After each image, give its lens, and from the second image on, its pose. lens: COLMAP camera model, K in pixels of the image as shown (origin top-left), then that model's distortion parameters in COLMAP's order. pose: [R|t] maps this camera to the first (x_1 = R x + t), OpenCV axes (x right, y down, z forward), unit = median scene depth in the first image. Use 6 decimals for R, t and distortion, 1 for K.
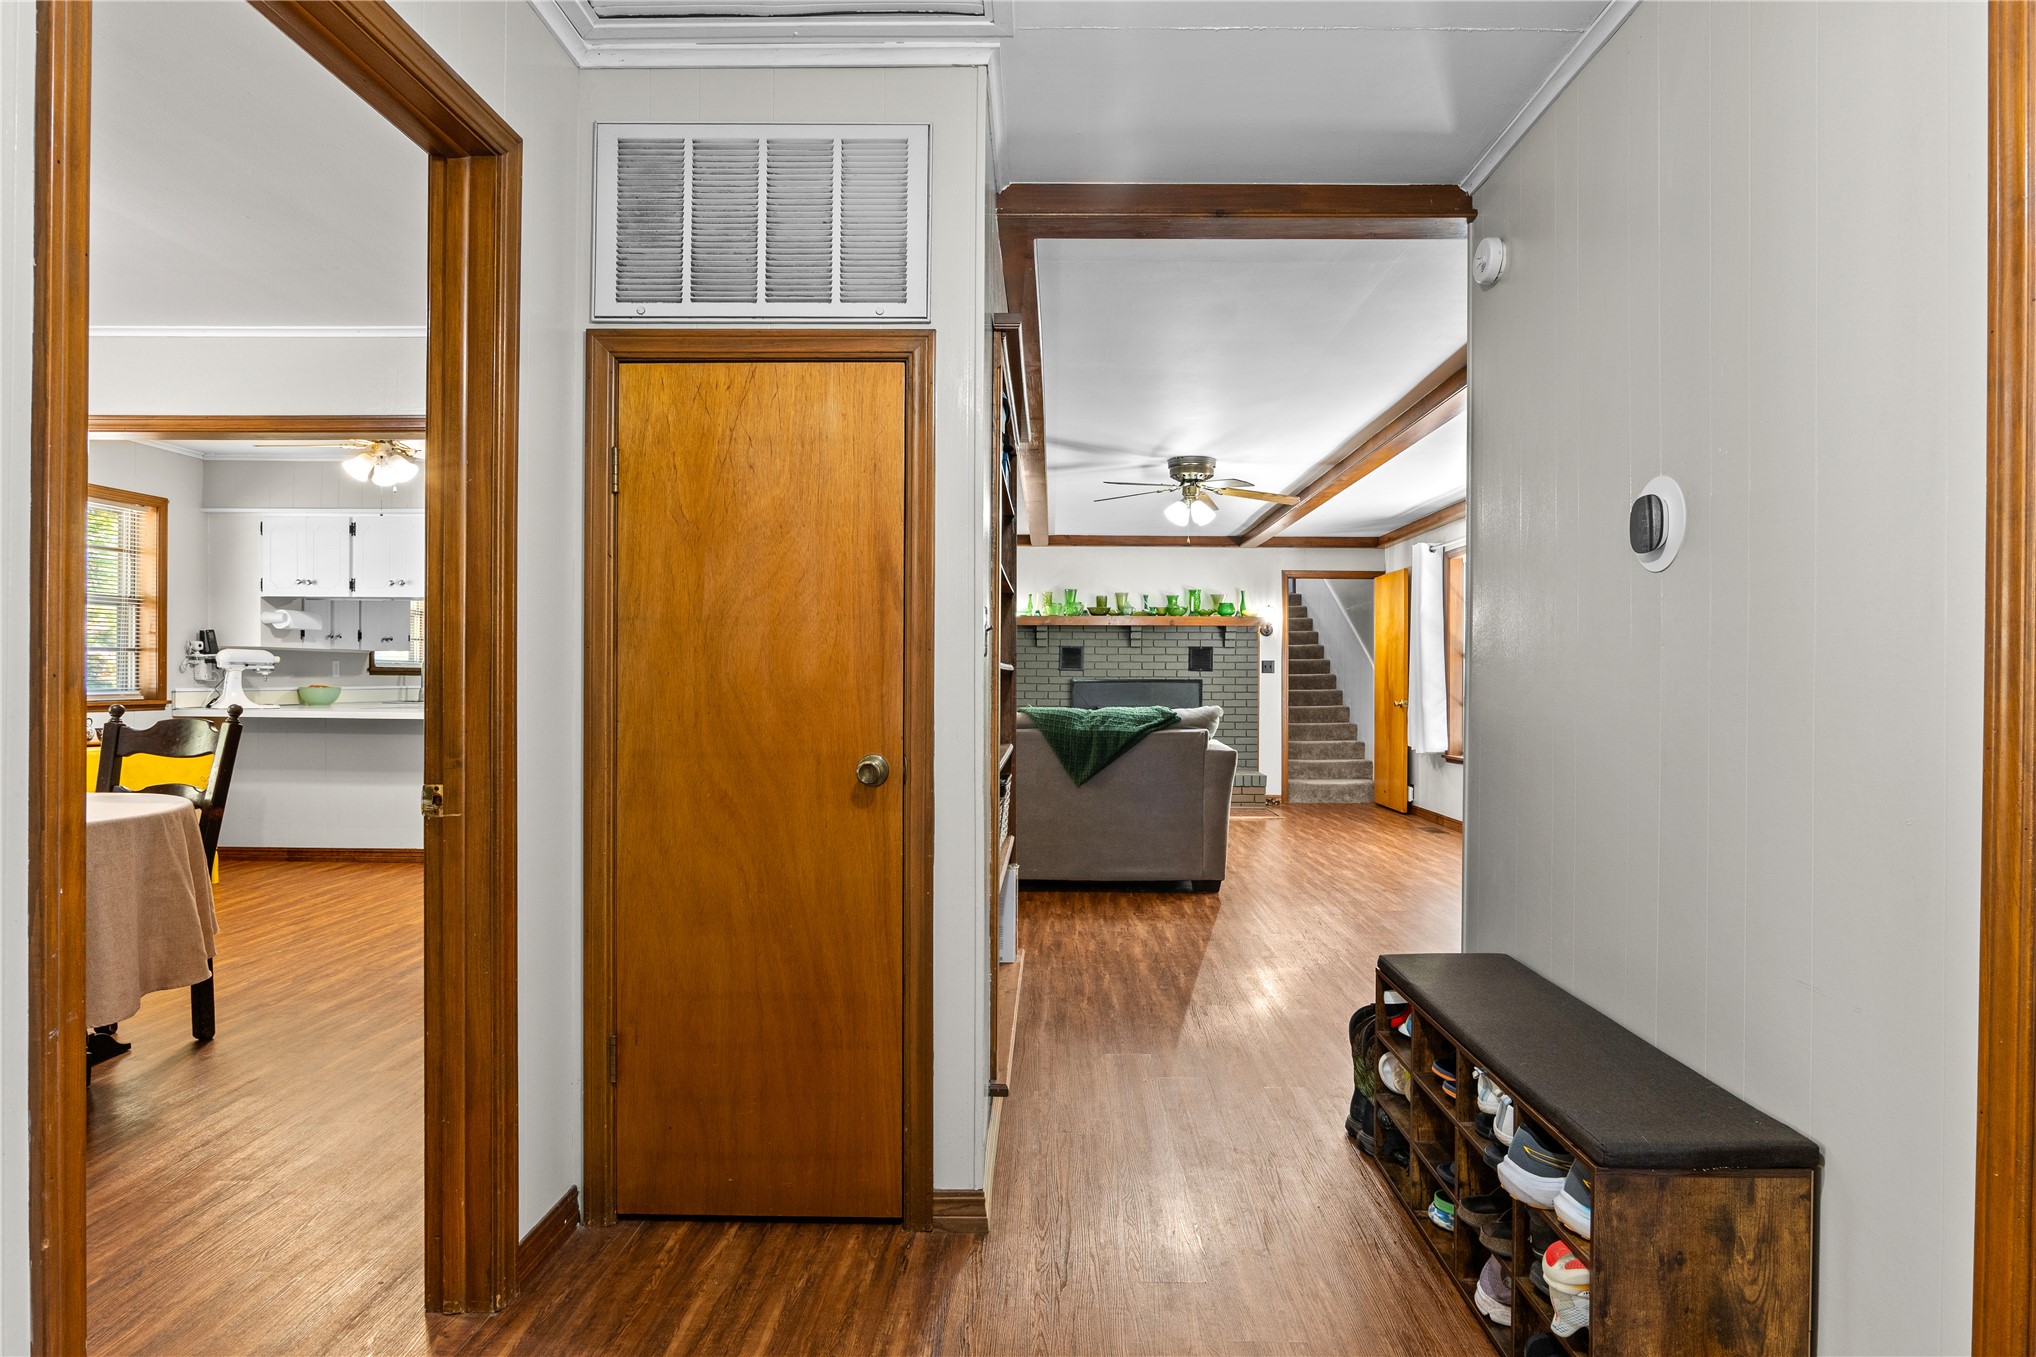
lens RADIAL K [[1087.0, 0, 1027.5], [0, 1087.0, 674.4], [0, 0, 1]] dist [-0.017233, 0.009195]
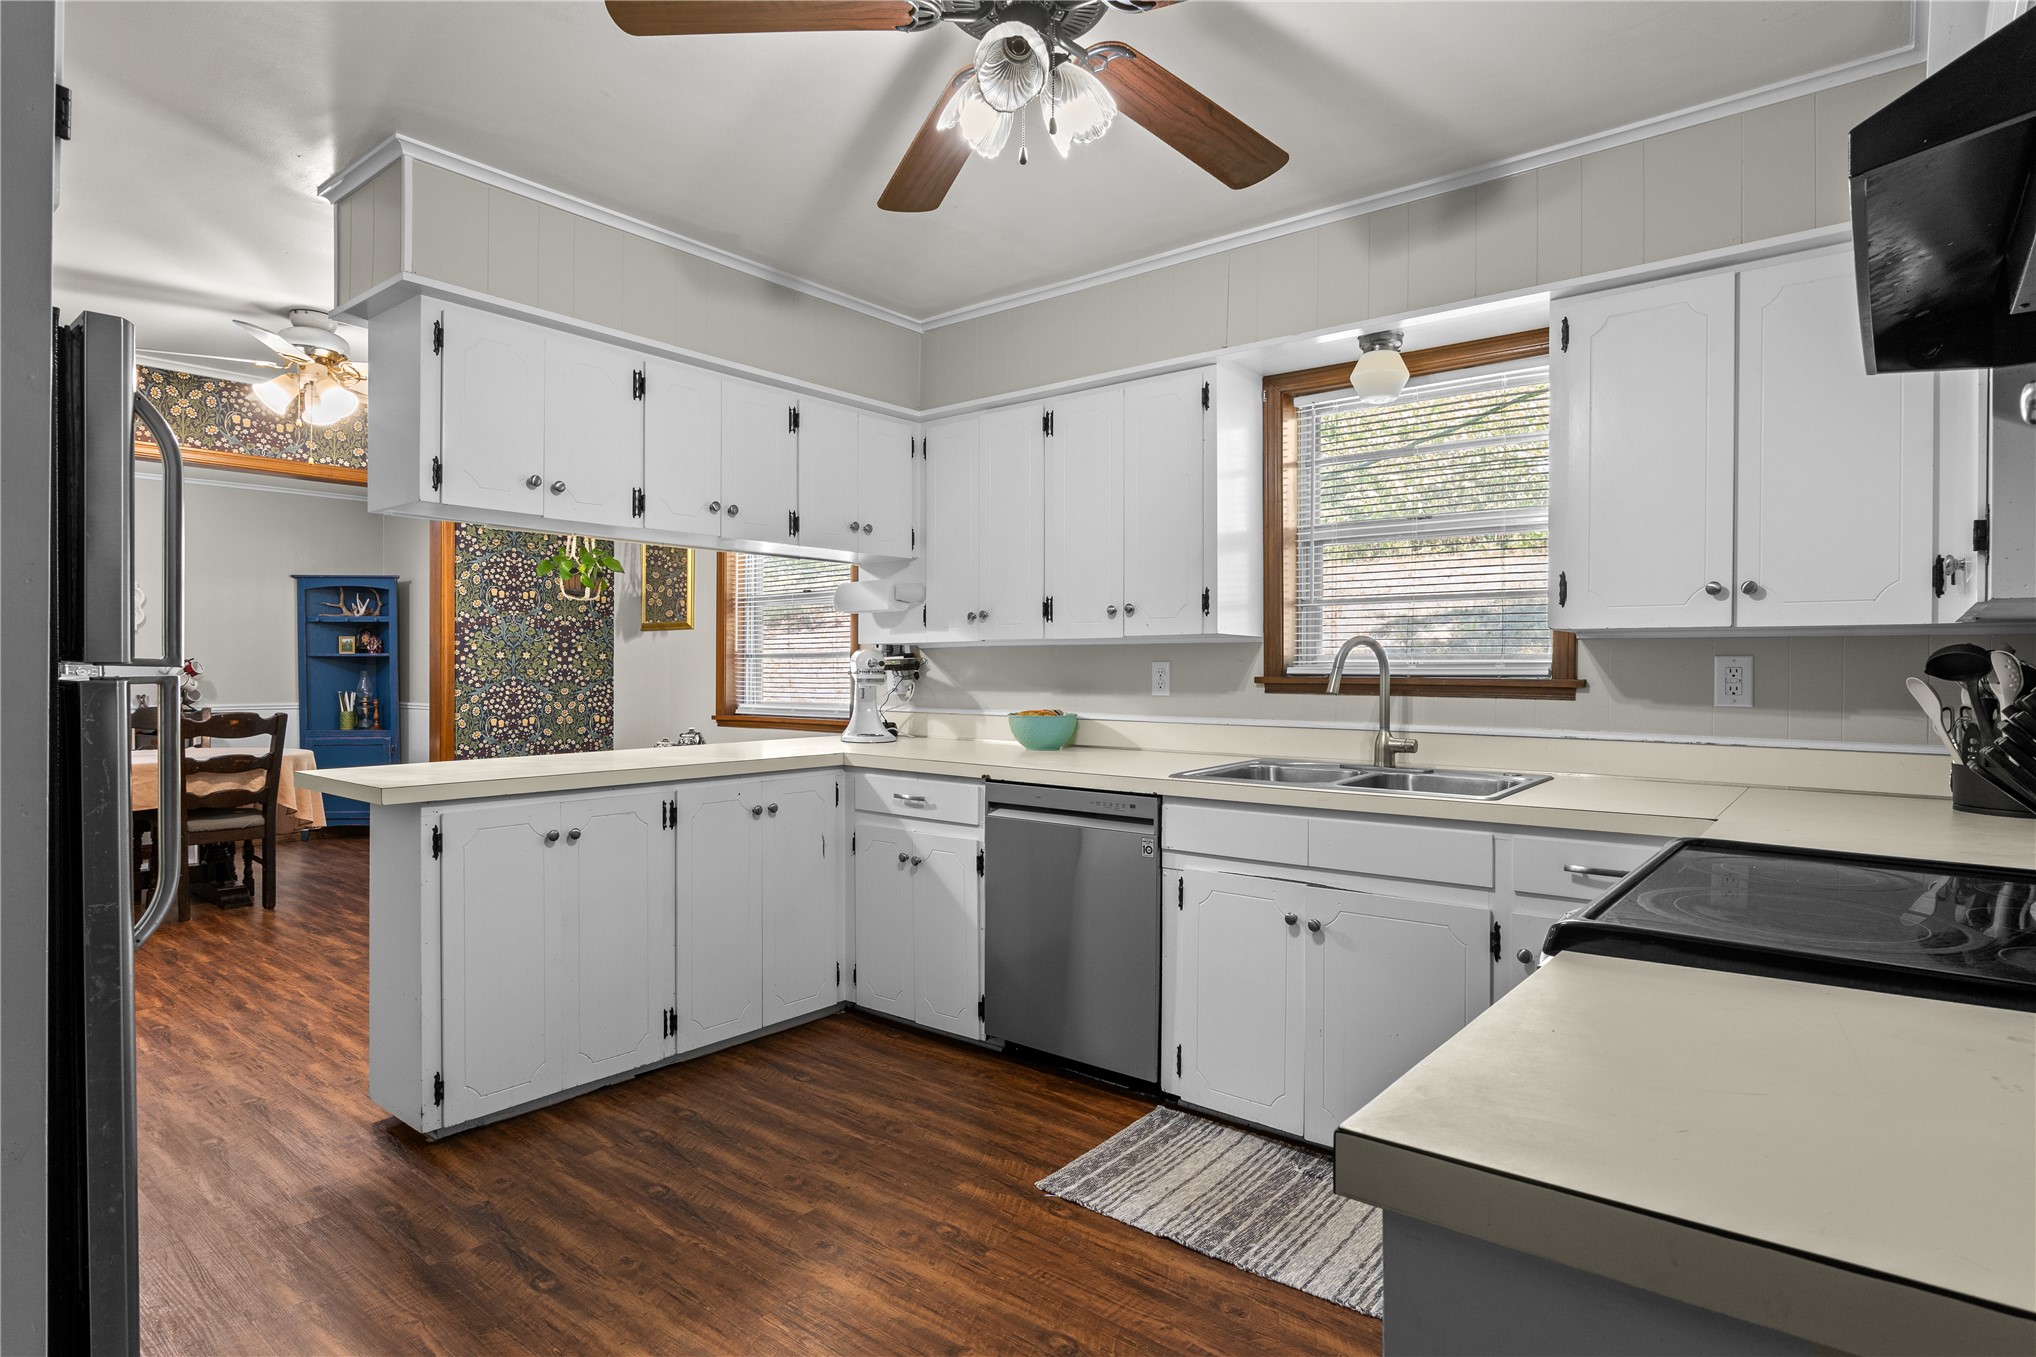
lens RADIAL K [[1087.0, 0, 1023.4], [0, 1087.0, 679.9], [0, 0, 1]] dist [-0.017233, 0.009195]
pose [[-0.615632, -0.002749, -0.788029, -0.262869], [-0.003847, 0.999992, -0.000482, -0.004692], [0.788025, 0.002735, -0.615638, 1.463052]]
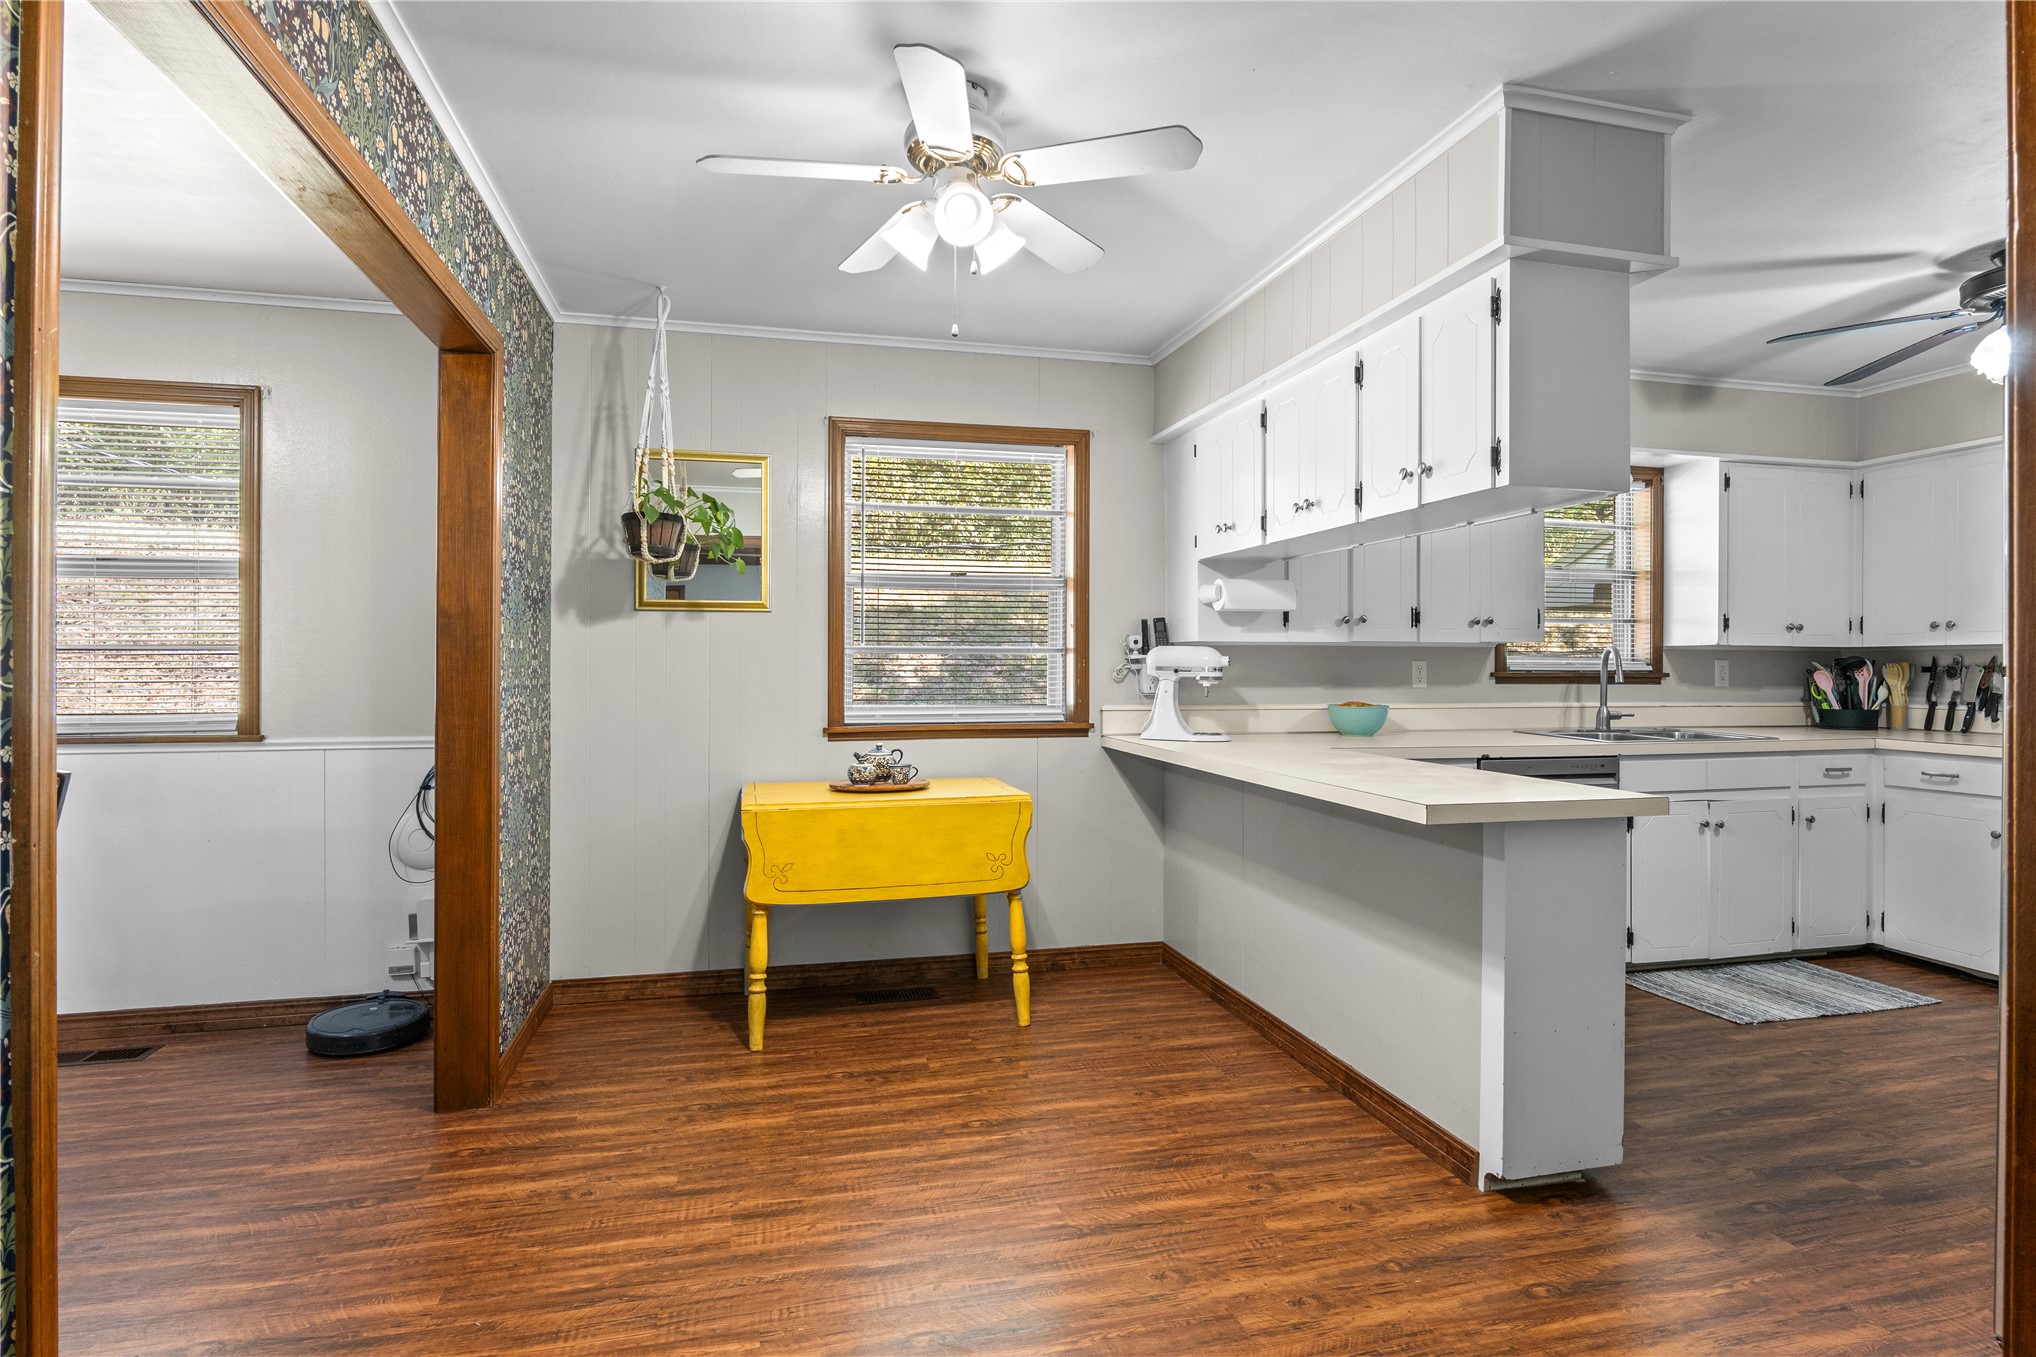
lens RADIAL K [[1087.0, 0, 1037.0], [0, 1087.0, 676.6], [0, 0, 1]] dist [-0.017233, 0.009195]
pose [[0.277689, 0.003039, -0.960666, -0.135622], [0.003894, 0.999983, 0.004289, -0.008336], [0.960663, -0.004932, 0.277673, 0.735464]]
